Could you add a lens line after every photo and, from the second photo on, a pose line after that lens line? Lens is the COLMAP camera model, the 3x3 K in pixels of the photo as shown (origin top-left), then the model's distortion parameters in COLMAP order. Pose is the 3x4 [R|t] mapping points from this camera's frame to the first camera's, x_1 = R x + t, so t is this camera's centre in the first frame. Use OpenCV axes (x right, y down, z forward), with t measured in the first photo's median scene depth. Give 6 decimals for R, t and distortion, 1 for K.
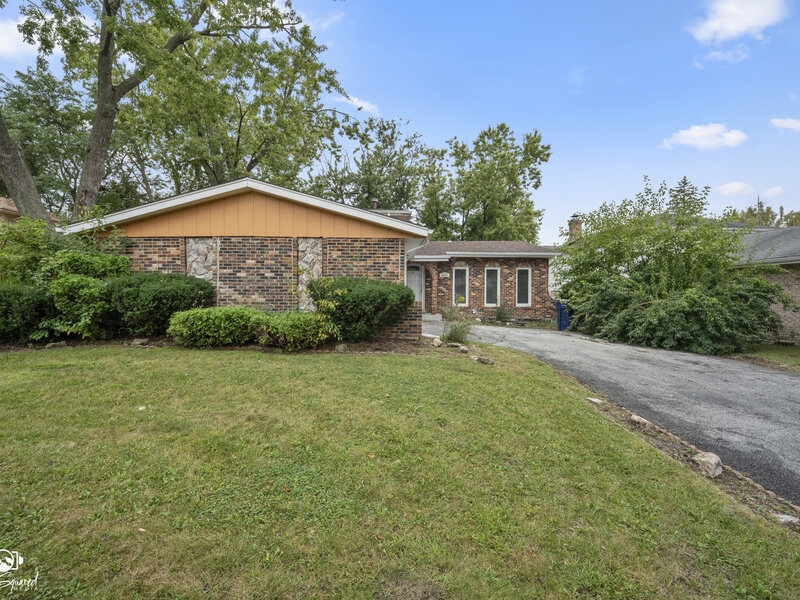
lens RADIAL K [[375.9, 0, 402.3], [0, 375.9, 299.5], [0, 0, 1]] dist [0.002214, -0.014167]
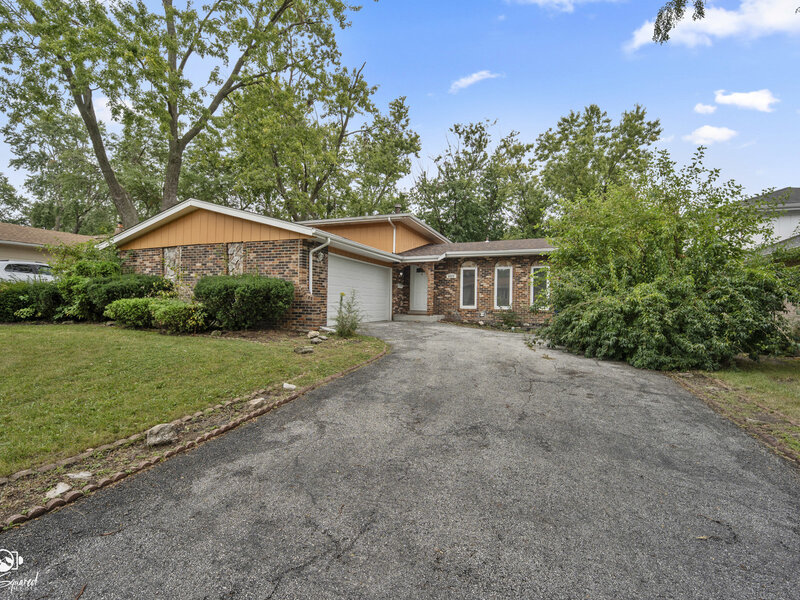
lens RADIAL K [[375.9, 0, 402.3], [0, 375.9, 299.5], [0, 0, 1]] dist [0.002214, -0.014167]
pose [[0.922187, 0.004168, -0.386722, 0.480018], [-0.013360, 0.999688, -0.021086, 0.022381], [0.386514, 0.024612, 0.921955, 0.077753]]
